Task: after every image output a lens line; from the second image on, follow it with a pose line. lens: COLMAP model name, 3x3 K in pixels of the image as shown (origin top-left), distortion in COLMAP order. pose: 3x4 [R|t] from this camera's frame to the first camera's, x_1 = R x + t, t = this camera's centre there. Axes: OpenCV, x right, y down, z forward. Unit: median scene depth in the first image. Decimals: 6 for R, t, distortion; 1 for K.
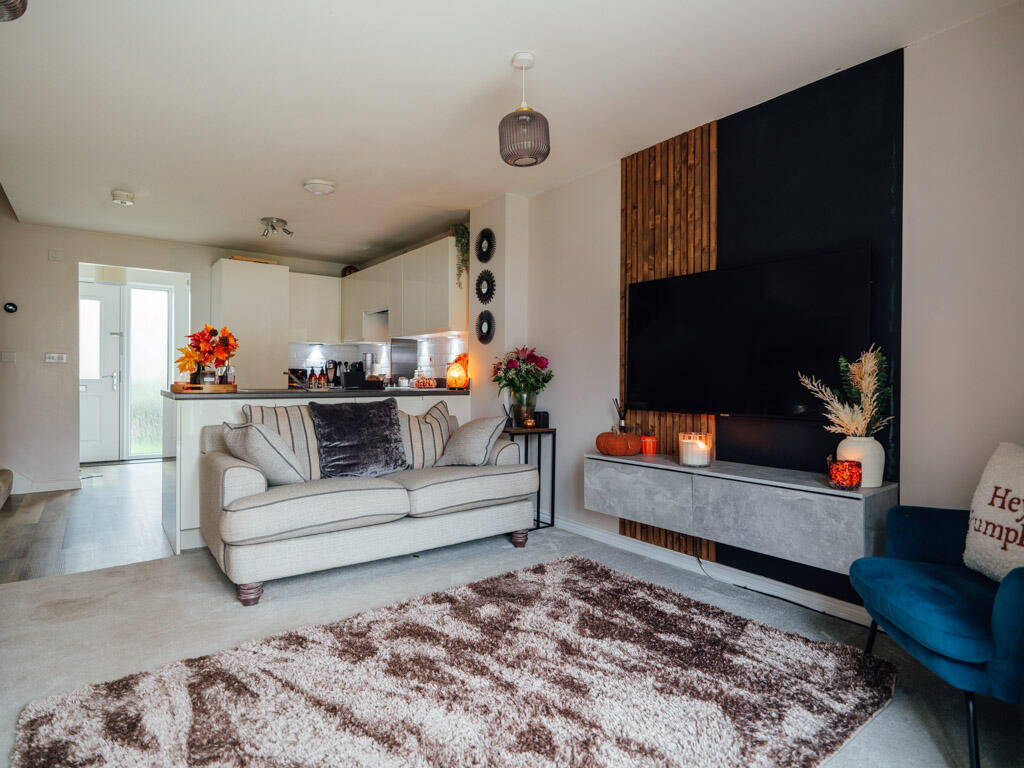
lens RADIAL K [[568.2, 0, 512.0], [0, 568.2, 384.0], [0, 0, 1]] dist [0.005145, 0.000112]
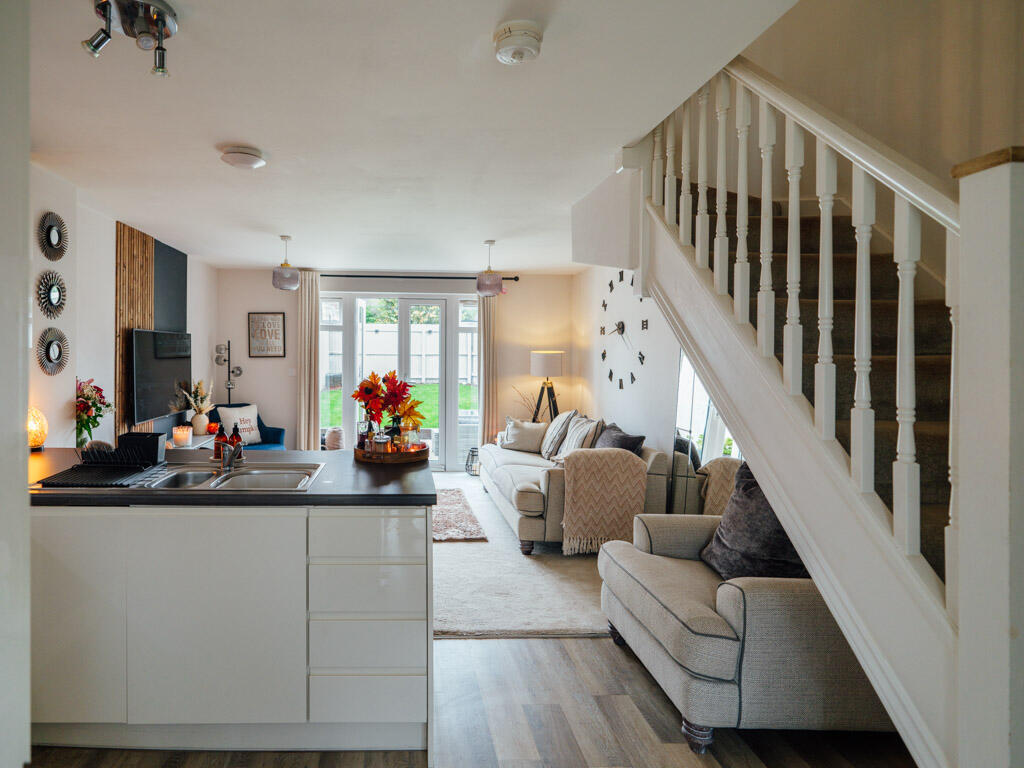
lens RADIAL K [[592.4, 0, 415.3], [0, 592.4, 347.1], [0, 0, 1]] dist [0.002770, -0.002883]
pose [[-0.821021, -0.010458, 0.570802, -1.048852], [-0.011197, 0.999935, 0.002214, -0.139738], [-0.570788, -0.004574, -0.821085, 1.681159]]
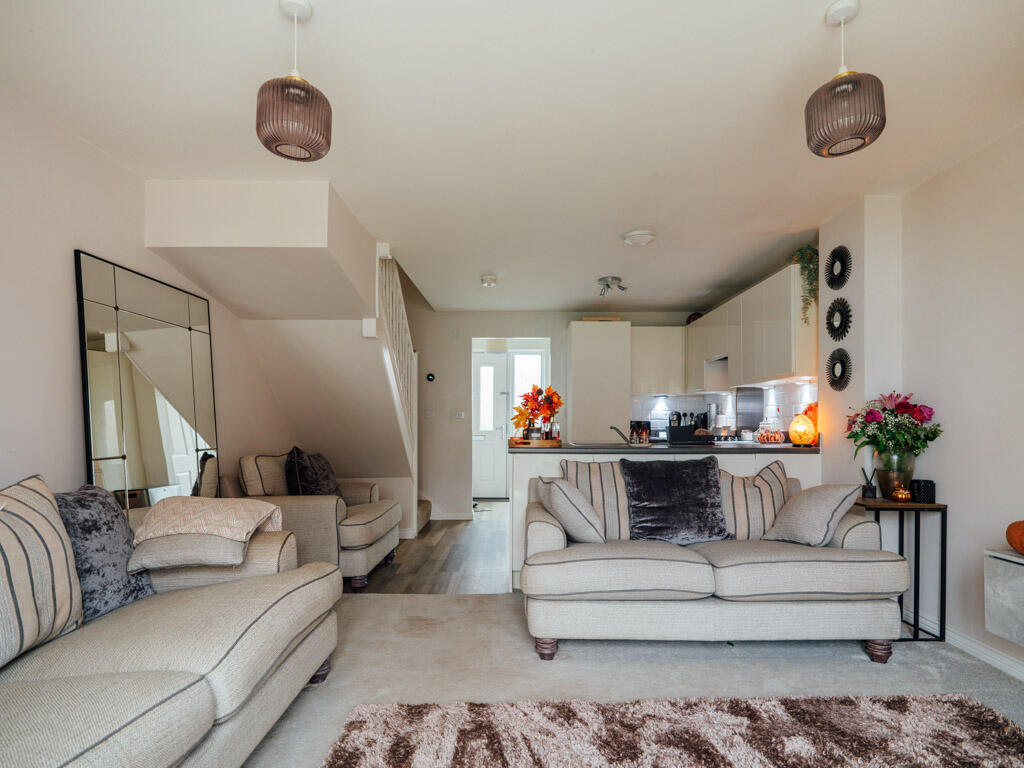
lens RADIAL K [[562.9, 0, 514.5], [0, 562.9, 421.3], [0, 0, 1]] dist [0.003148, -0.000351]
pose [[0.798771, -0.008280, -0.601578, 0.080861], [-0.002024, 0.999863, -0.016449, -0.016541], [0.601632, 0.014356, 0.798645, 0.115774]]
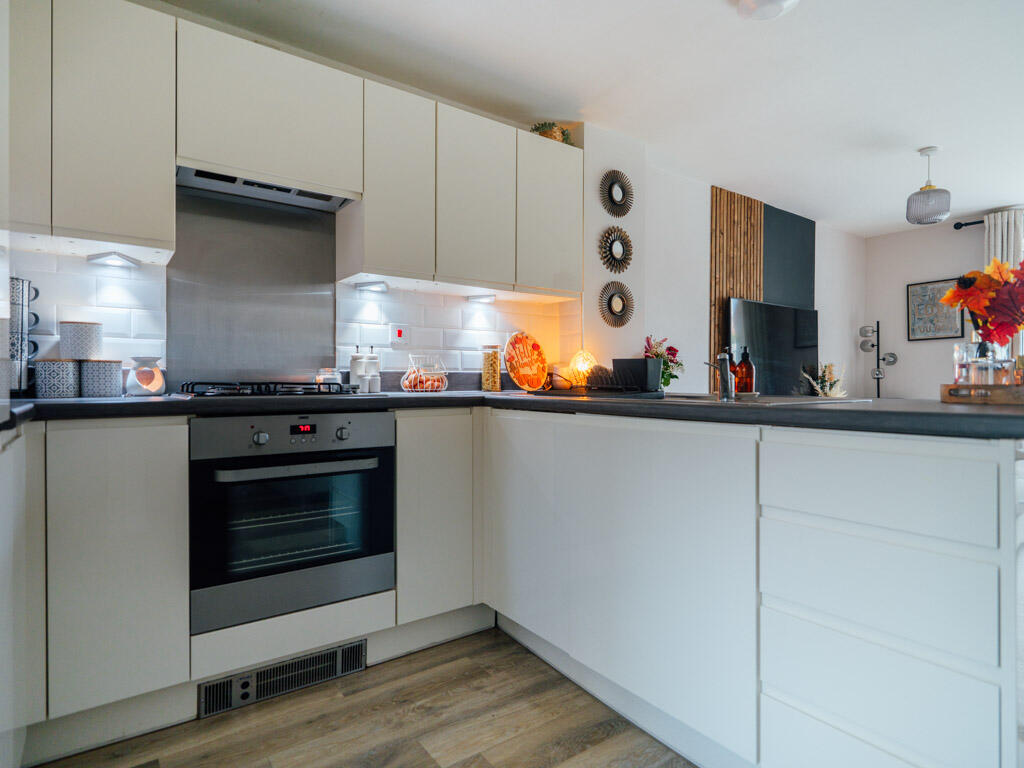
lens RADIAL K [[568.2, 0, 512.0], [0, 568.2, 384.0], [0, 0, 1]] dist [0.005145, 0.000112]
pose [[0.009916, -0.015975, 0.999823, -0.984253], [0.005153, 0.999860, 0.015924, -0.011223], [-0.999938, 0.004994, 0.009997, 1.408720]]
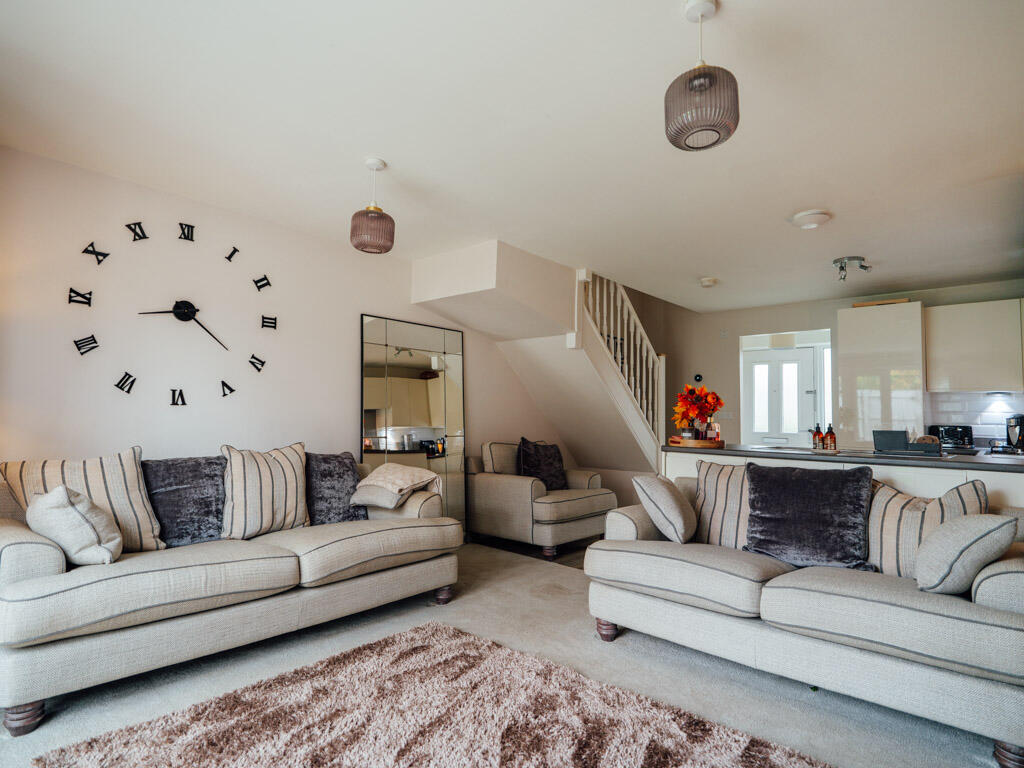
lens RADIAL K [[552.5, 0, 510.0], [0, 552.5, 382.3], [0, 0, 1]] dist [0.002514, 0.000023]
pose [[0.201198, -0.066034, -0.977322, 0.443485], [-0.032074, 0.996746, -0.073949, -0.018952], [0.979025, 0.046225, 0.198426, 0.441678]]
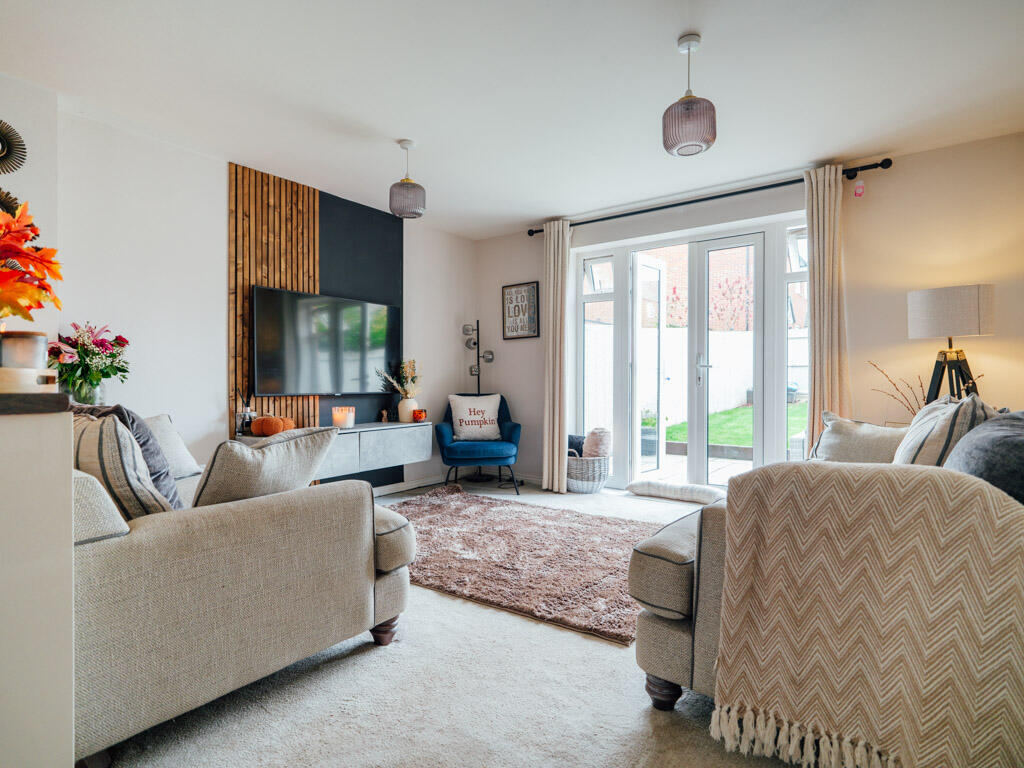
lens RADIAL K [[552.5, 0, 510.0], [0, 552.5, 382.3], [0, 0, 1]] dist [0.002514, 0.000023]
pose [[-0.293769, -0.010242, 0.955822, -0.950151], [0.007329, 0.999889, 0.012967, 0.004012], [-0.955848, 0.010815, -0.293661, 0.813927]]
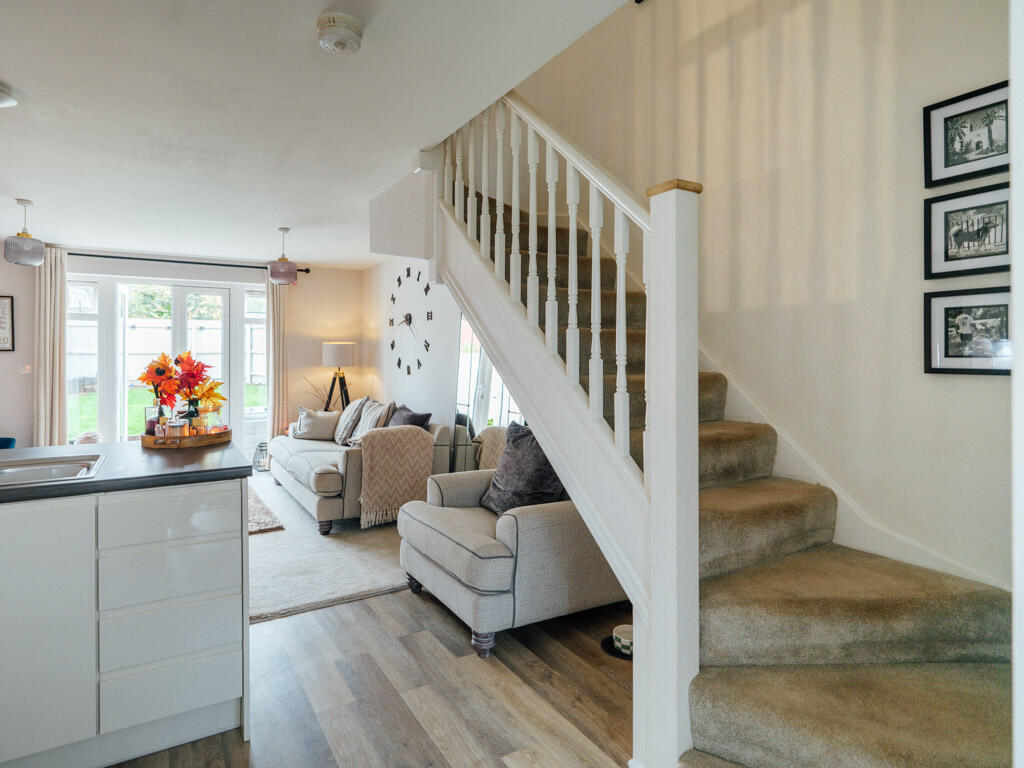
lens RADIAL K [[578.3, 0, 493.6], [0, 578.3, 347.0], [0, 0, 1]] dist [0.000944, -0.000807]
pose [[-0.993986, -0.006262, 0.109329, -1.032895], [-0.006632, 0.999973, -0.003028, -0.110748], [-0.109307, -0.003735, -0.994001, 1.729698]]
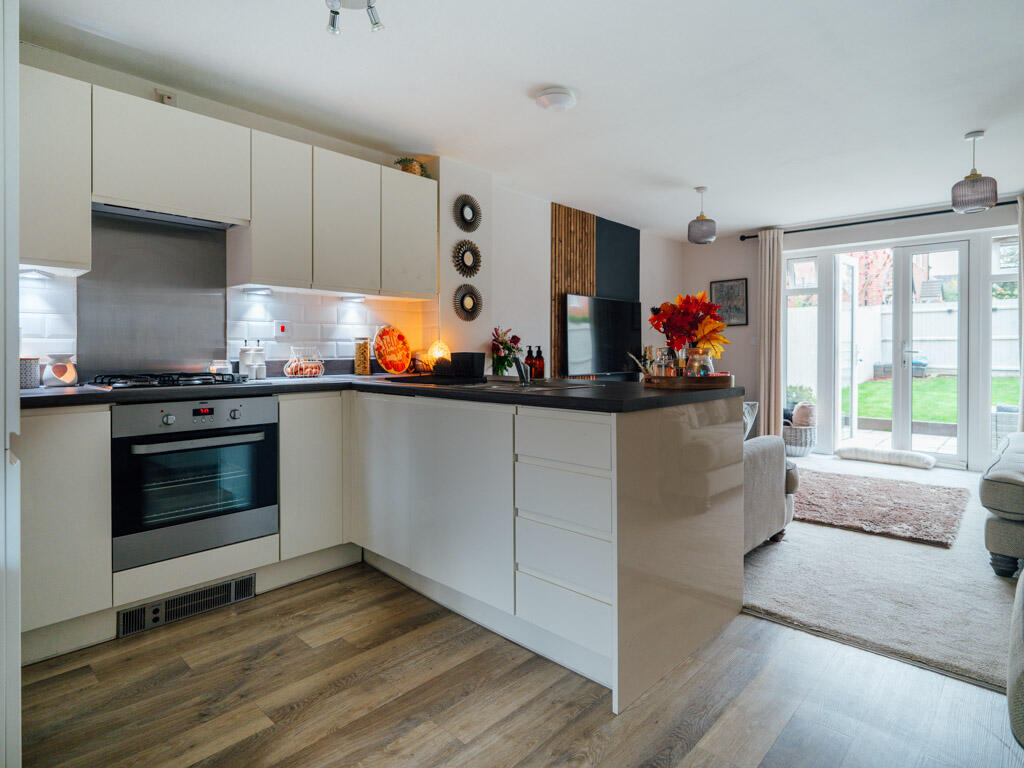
lens RADIAL K [[557.5, 0, 508.7], [0, 557.5, 353.5], [0, 0, 1]] dist [-0.002557, -0.001583]
pose [[-0.172024, -0.014662, 0.984984, -1.178809], [0.006120, 0.999854, 0.015952, -0.039937], [-0.985074, 0.008772, -0.171910, 1.360730]]
